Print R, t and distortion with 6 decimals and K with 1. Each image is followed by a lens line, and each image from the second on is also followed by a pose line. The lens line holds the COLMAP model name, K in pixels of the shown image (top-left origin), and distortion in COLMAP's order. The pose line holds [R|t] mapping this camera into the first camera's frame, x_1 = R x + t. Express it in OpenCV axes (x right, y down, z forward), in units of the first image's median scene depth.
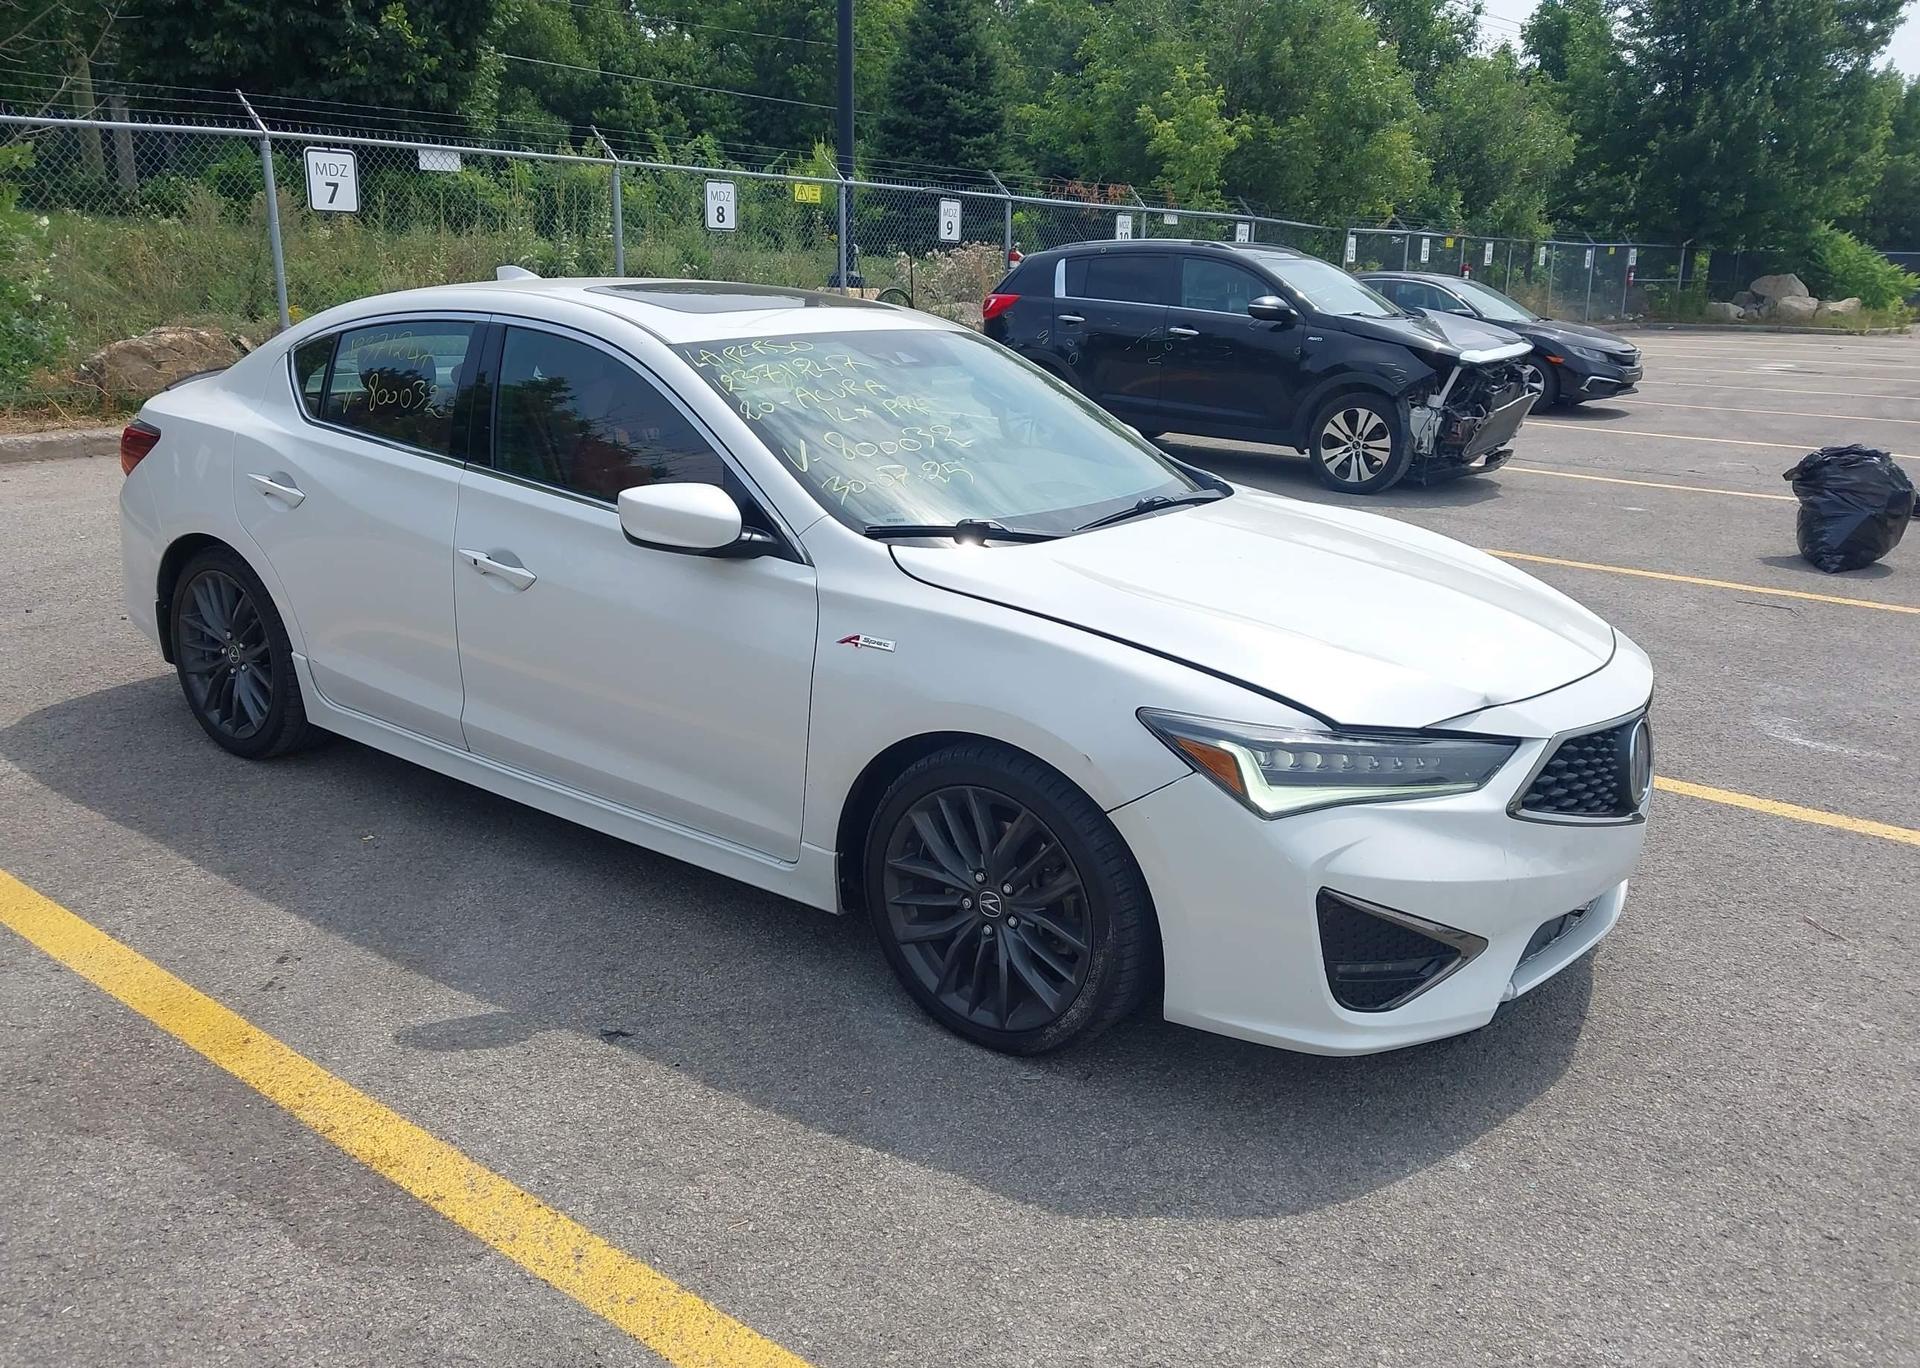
lens RADIAL K [[1512.5, 0, 948.6], [0, 1512.5, 692.1], [0, 0, 1]] dist [0.015276, -0.018072]
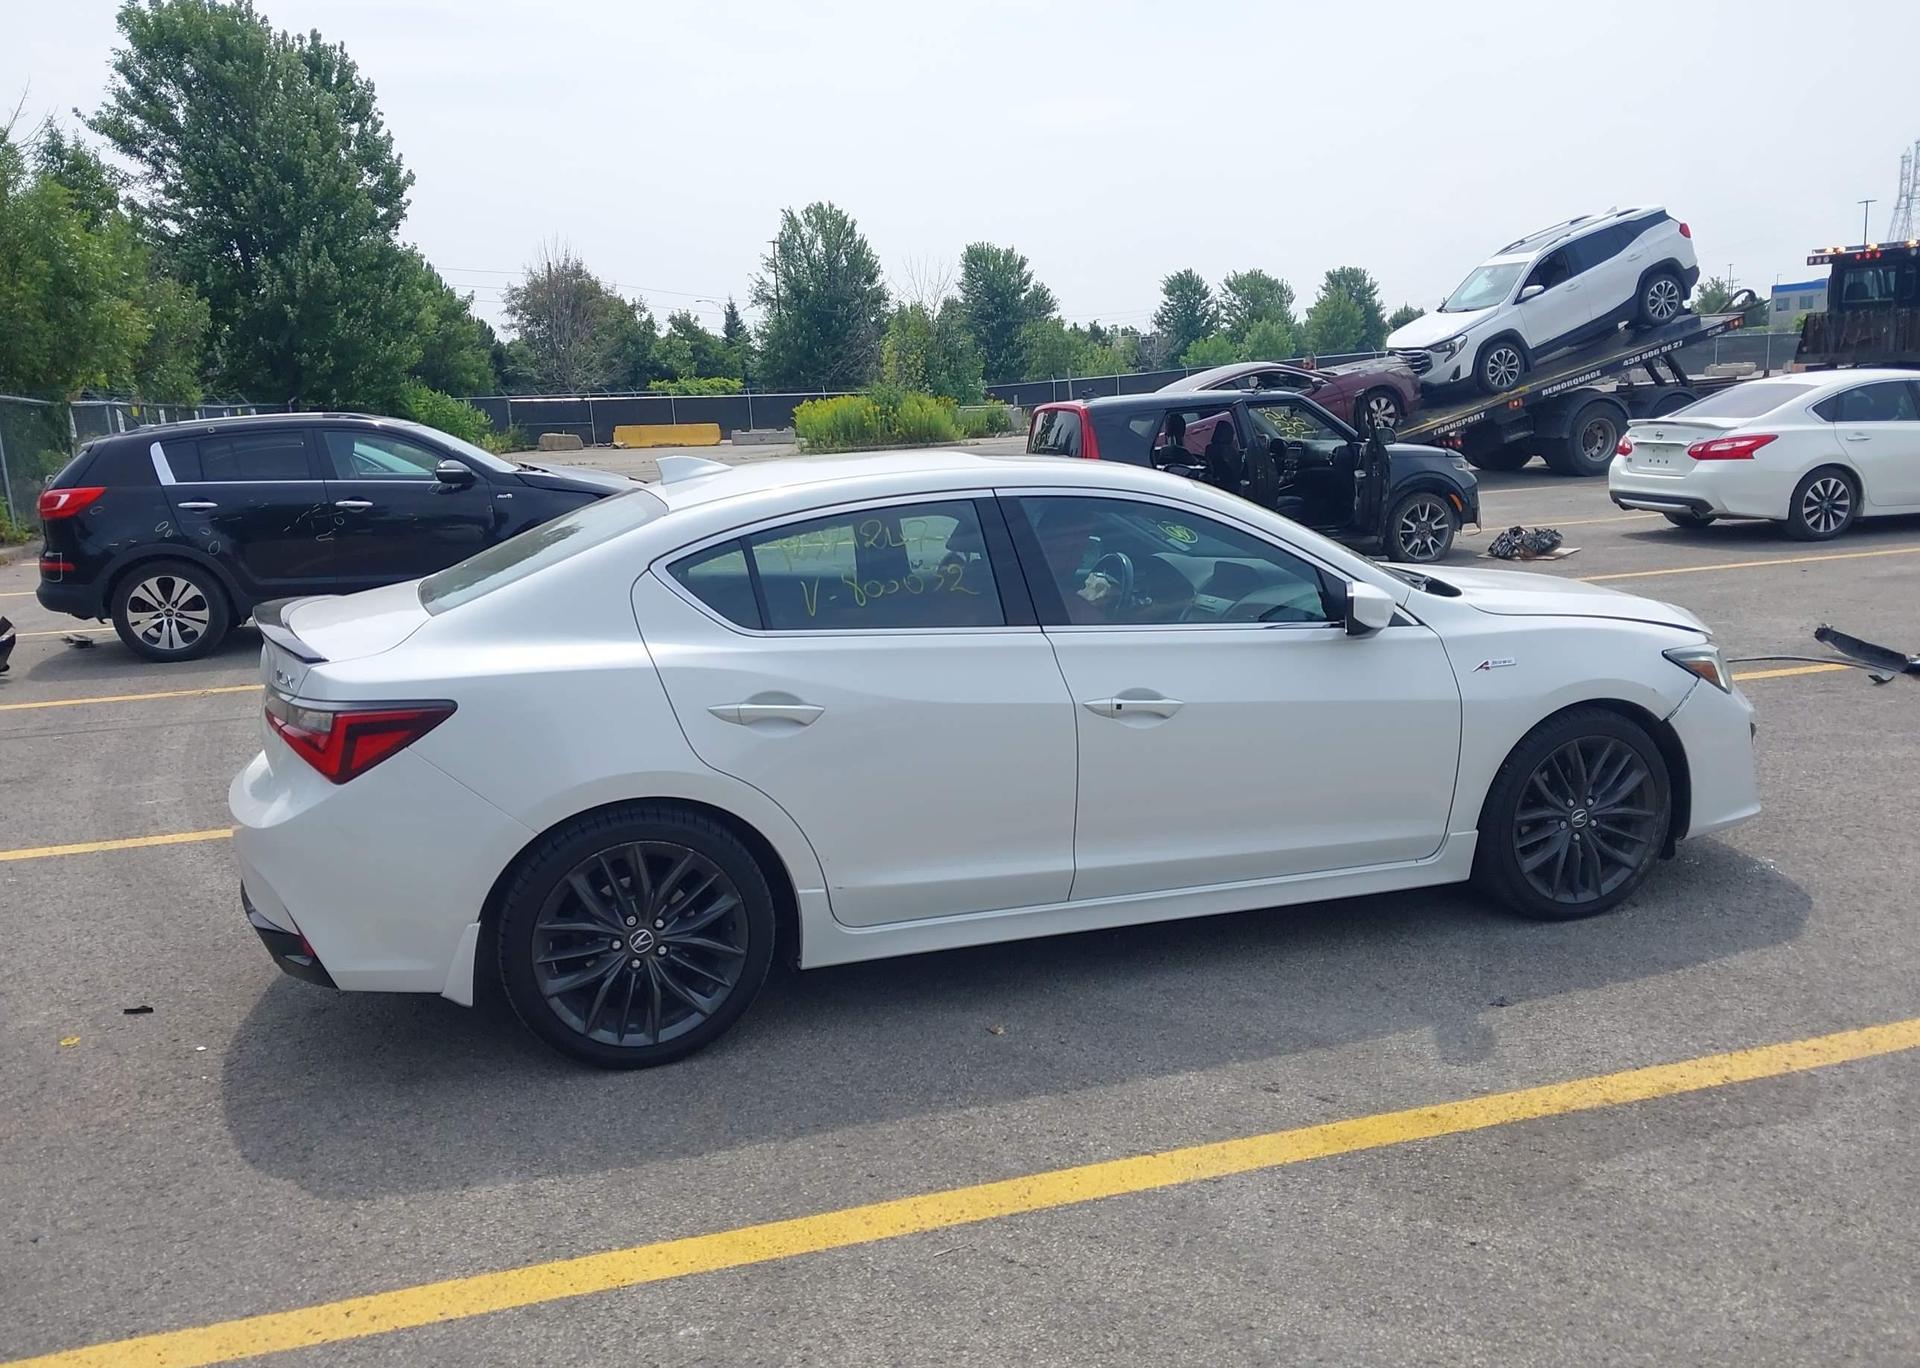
lens RADIAL K [[1512.5, 0, 953.6], [0, 1512.5, 698.8], [0, 0, 1]] dist [0.015276, -0.018072]
pose [[0.589661, -0.207253, 0.780606, -0.421693], [0.280458, 0.958914, 0.042739, -0.059040], [-0.757392, 0.193725, 0.623560, 0.148778]]
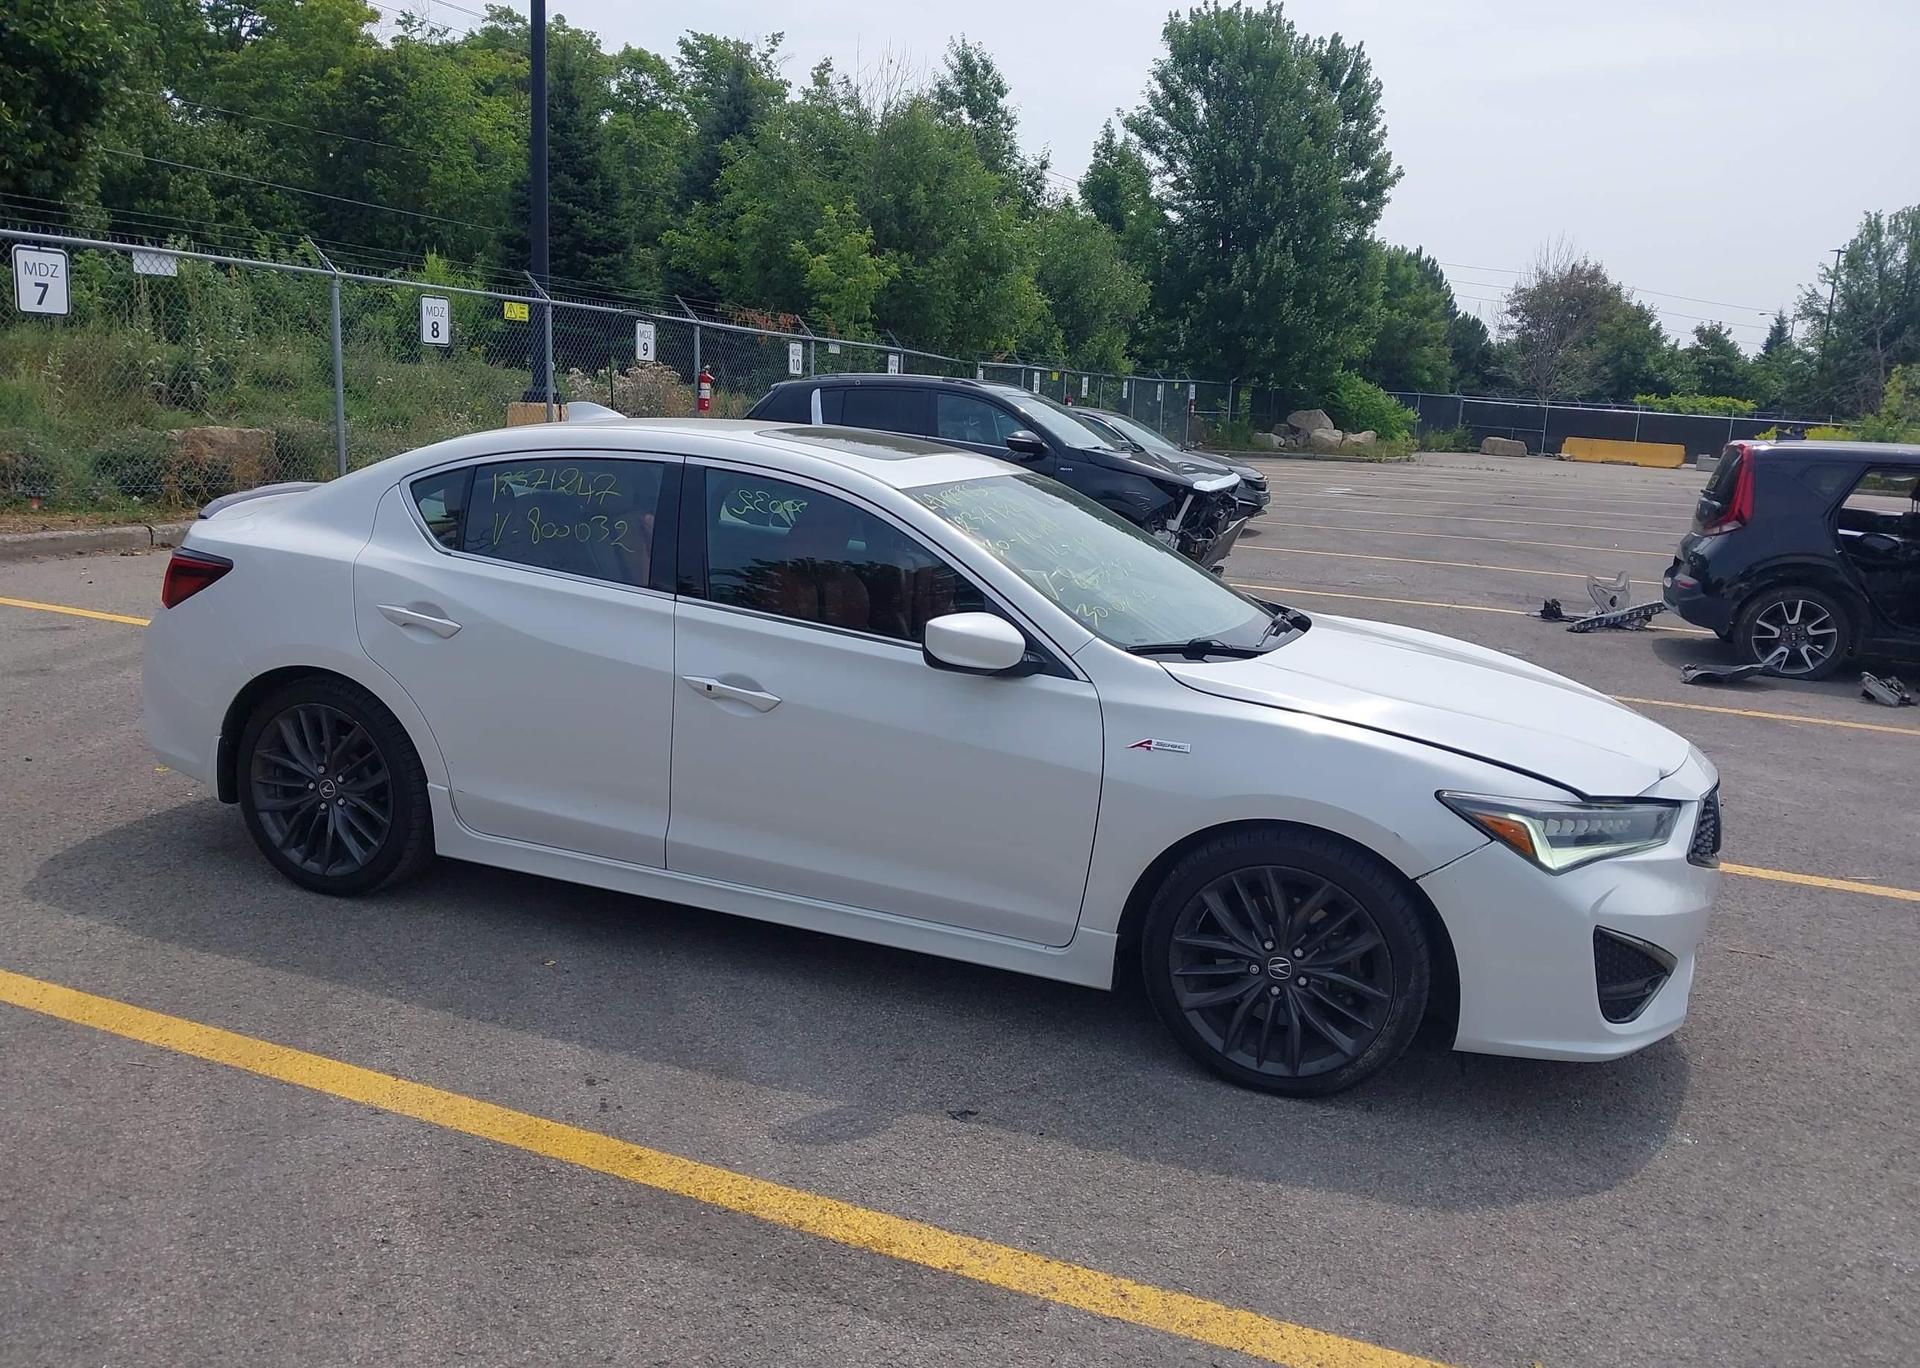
lens RADIAL K [[1512.5, 0, 949.2], [0, 1512.5, 691.2], [0, 0, 1]] dist [0.015276, -0.018072]
pose [[0.959615, -0.026679, 0.280049, -0.155265], [0.046995, 0.996707, -0.066083, -0.001967], [-0.277363, 0.076576, 0.957709, -0.018764]]
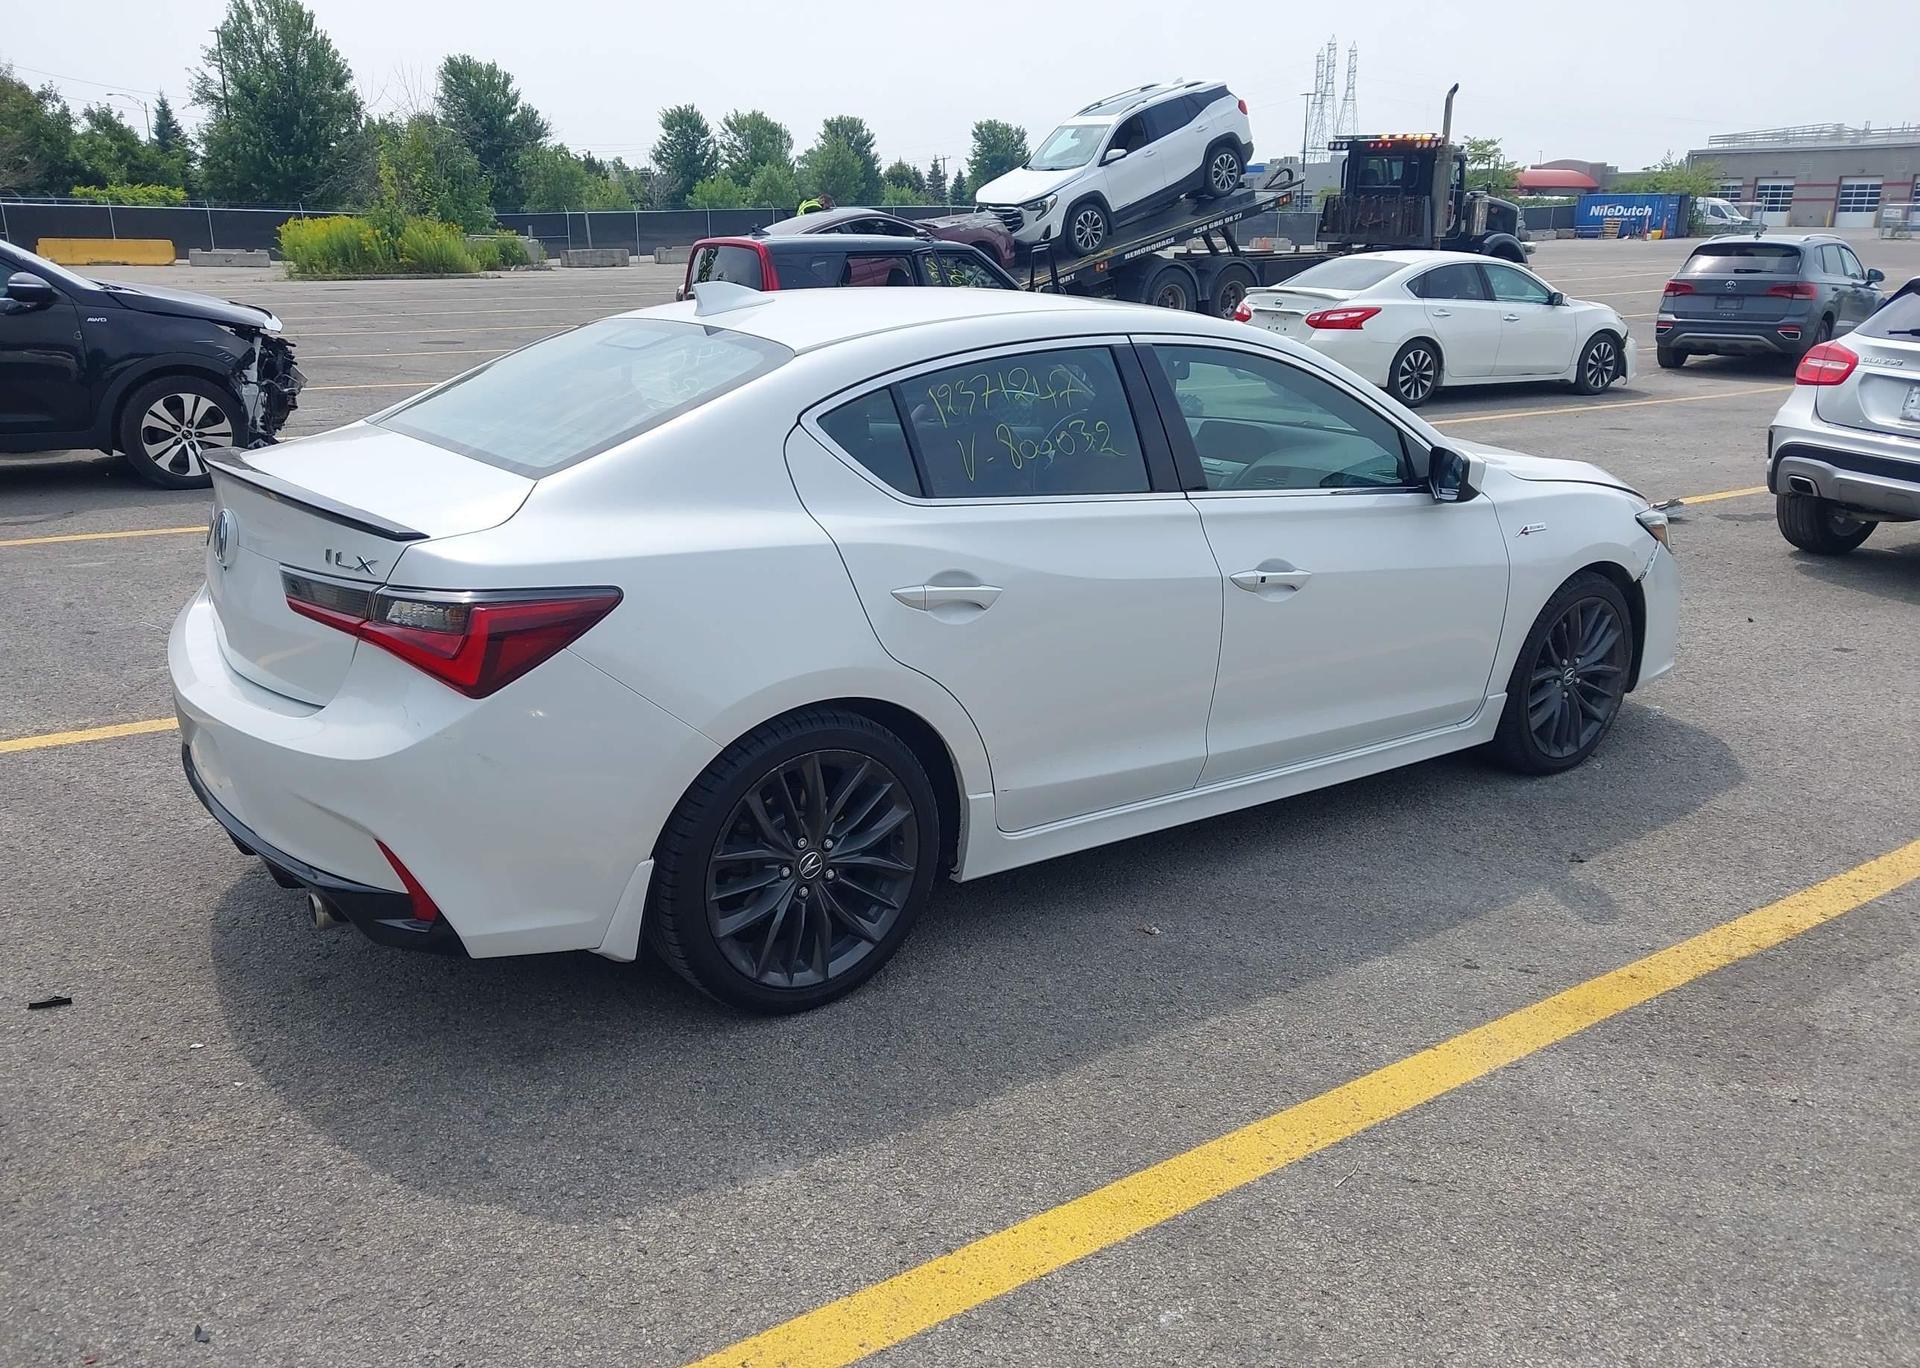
lens RADIAL K [[1512.5, 0, 949.7], [0, 1512.5, 699.5], [0, 0, 1]] dist [0.015276, -0.018072]
pose [[0.302820, -0.300703, 0.904366, -0.453533], [0.261364, 0.938742, 0.224617, -0.100921], [-0.916509, 0.168350, 0.362862, 0.293840]]
